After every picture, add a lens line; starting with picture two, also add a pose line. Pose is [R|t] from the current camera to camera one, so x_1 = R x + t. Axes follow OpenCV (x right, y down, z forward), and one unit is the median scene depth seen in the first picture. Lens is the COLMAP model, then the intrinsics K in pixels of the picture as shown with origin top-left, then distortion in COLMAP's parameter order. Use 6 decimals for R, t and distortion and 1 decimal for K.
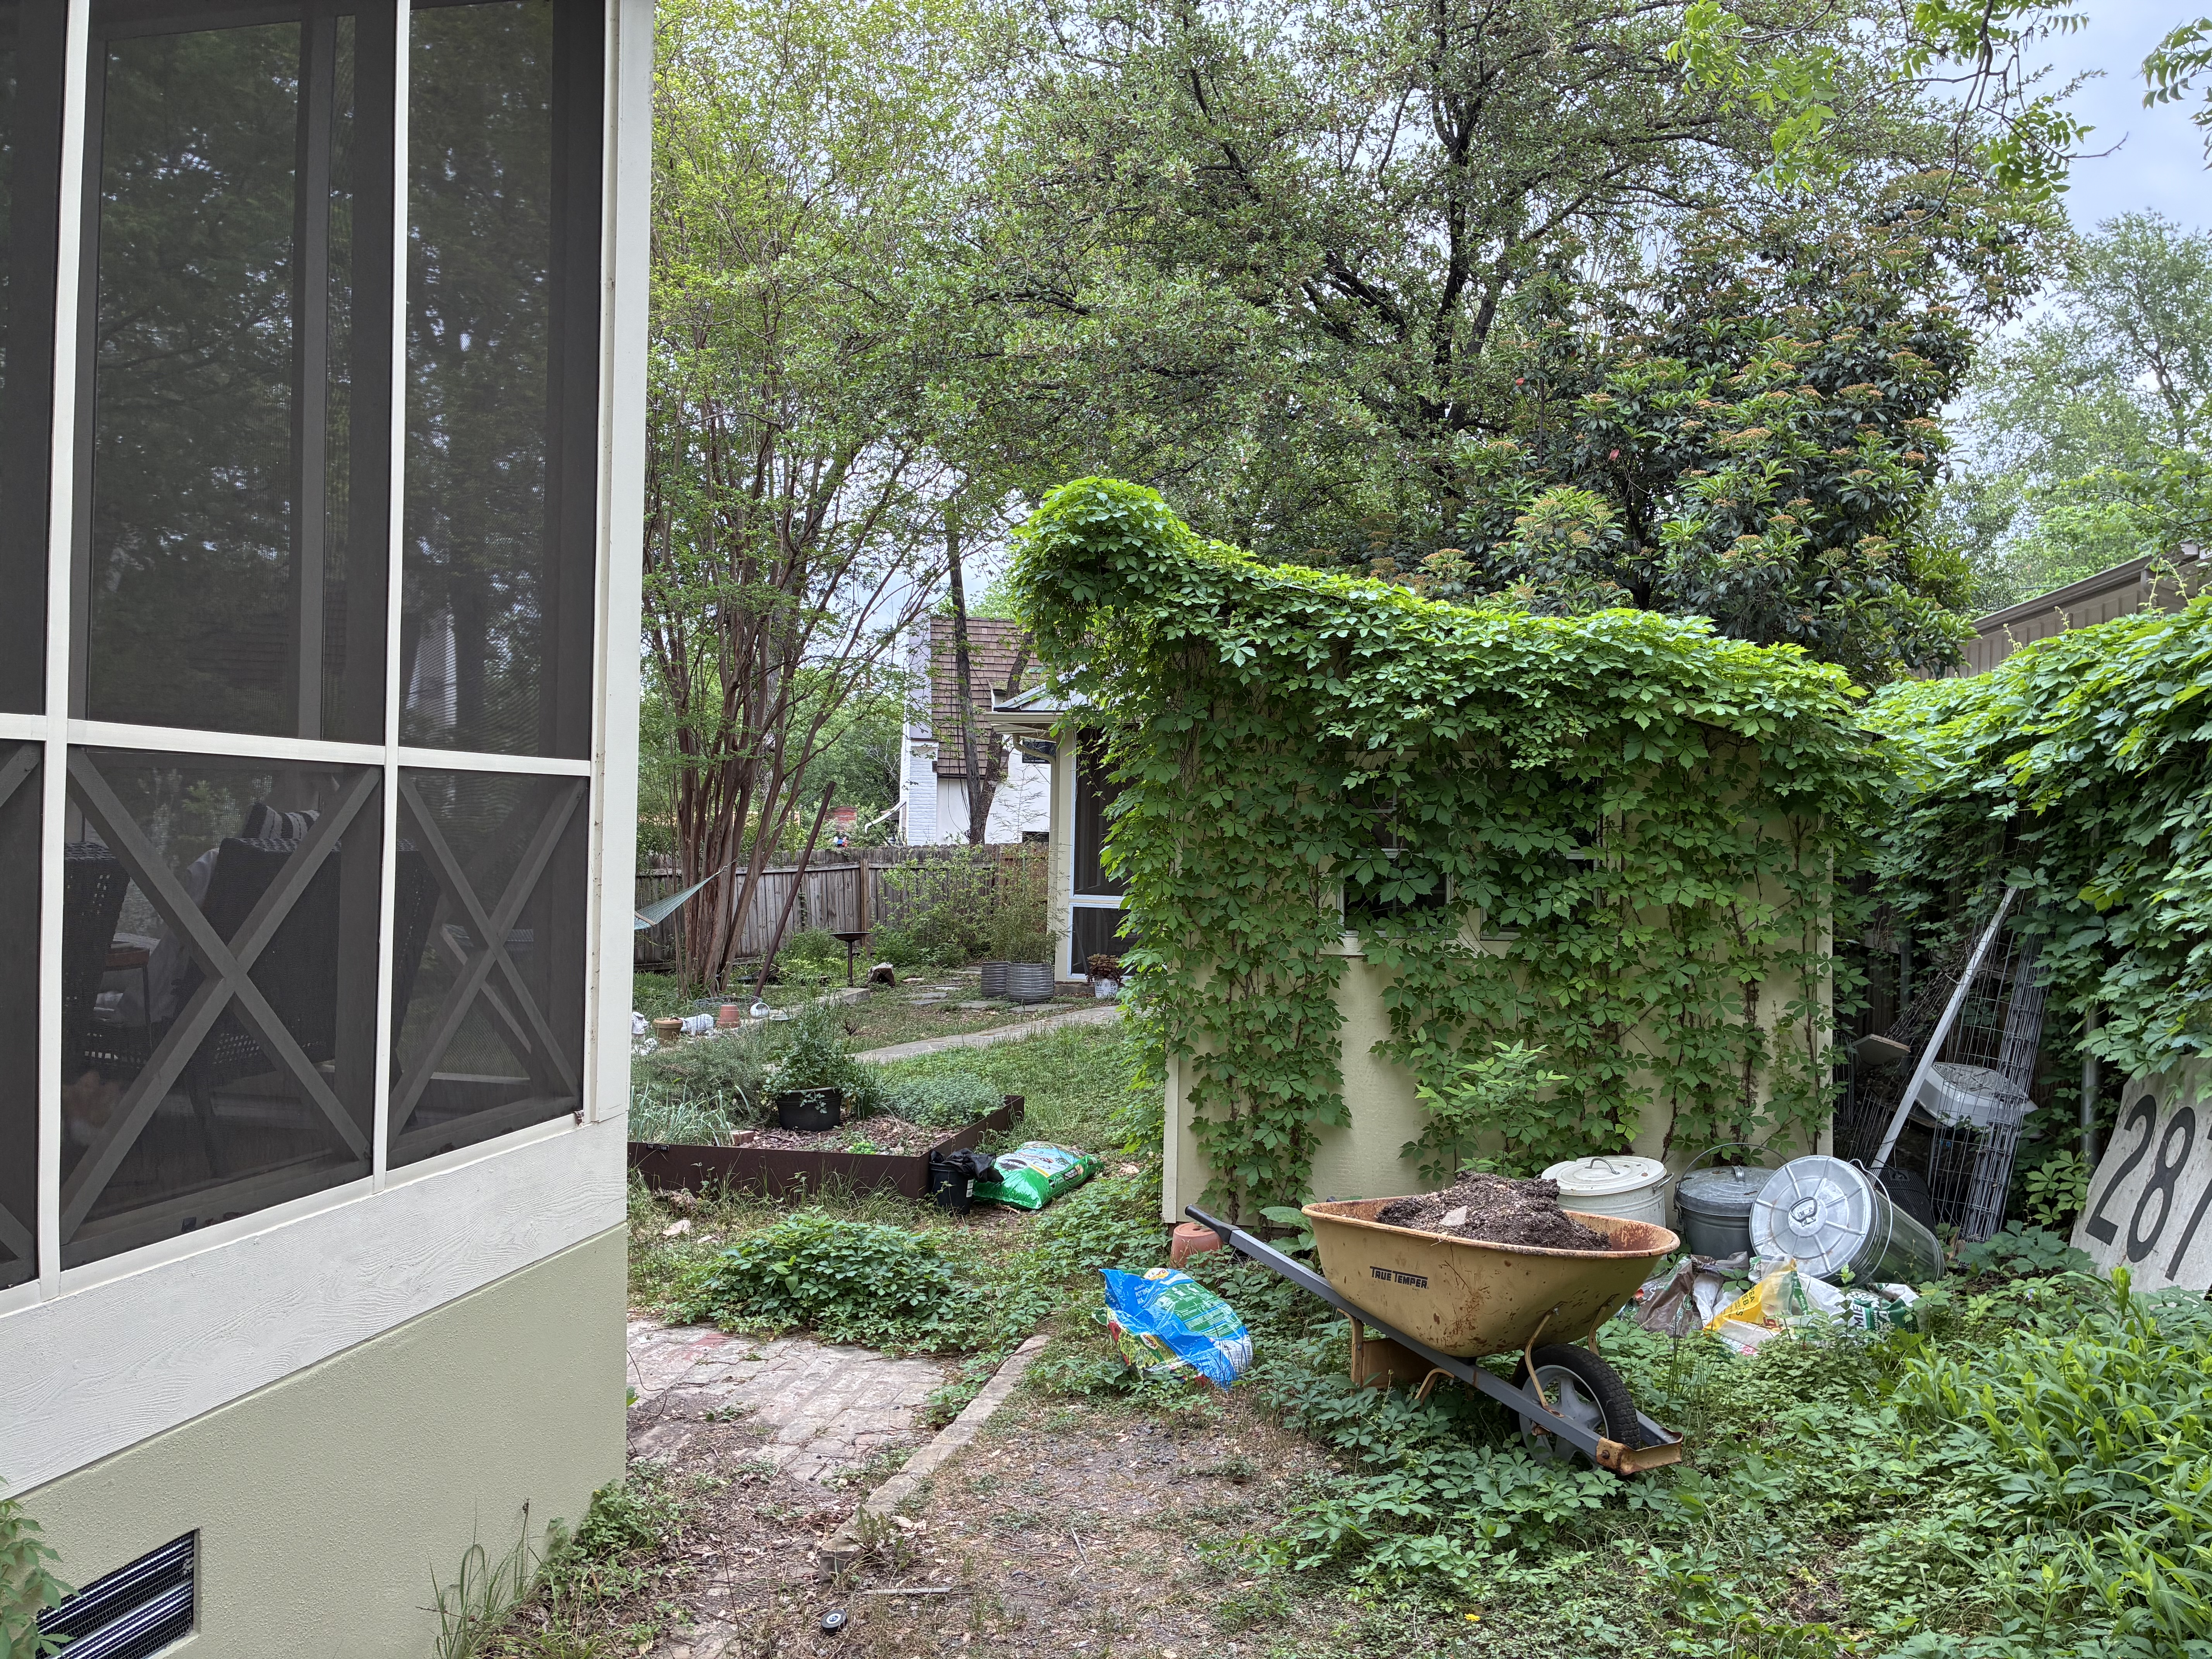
lens RADIAL K [[1659.6, 0, 1085.9], [0, 1659.6, 820.7], [0, 0, 1]] dist [0.037622, -0.067033]
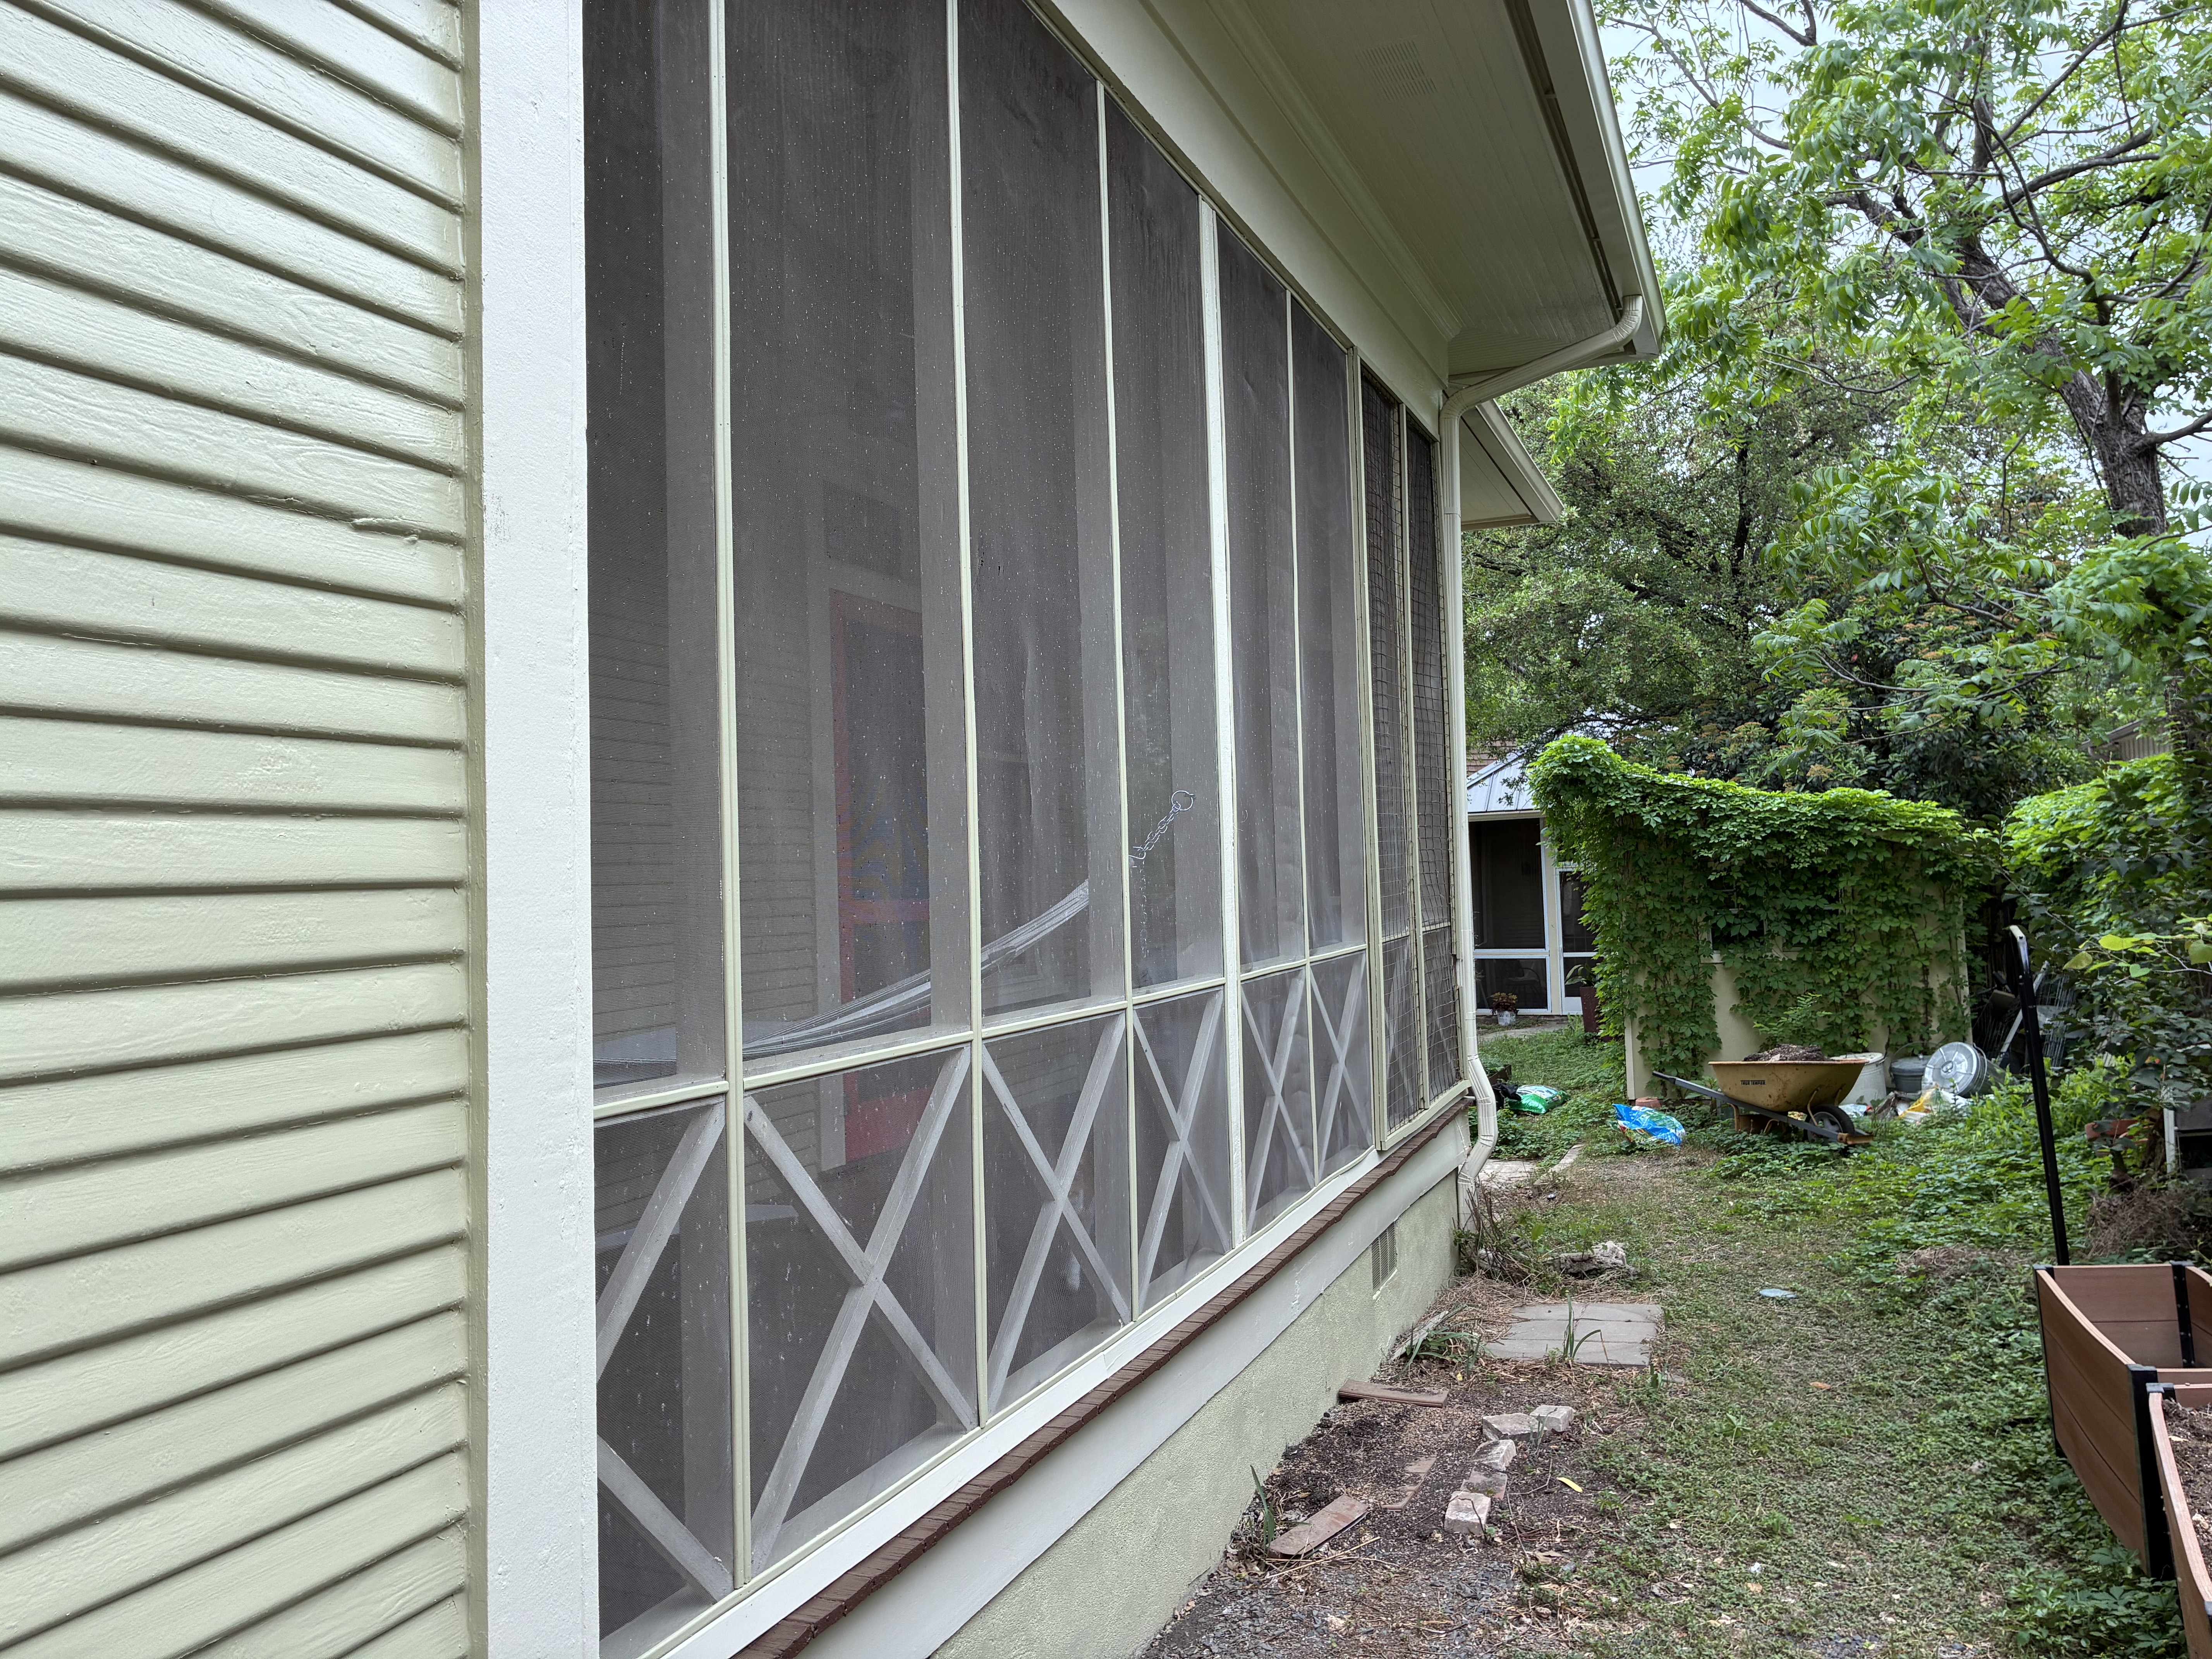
lens RADIAL K [[1659.6, 0, 1128.1], [0, 1659.6, 841.8], [0, 0, 1]] dist [0.037622, -0.067033]
pose [[0.987025, -0.058877, -0.149384, -0.244671], [0.054107, 0.997893, -0.035798, -0.033411], [0.151177, 0.027251, 0.988131, -1.156747]]
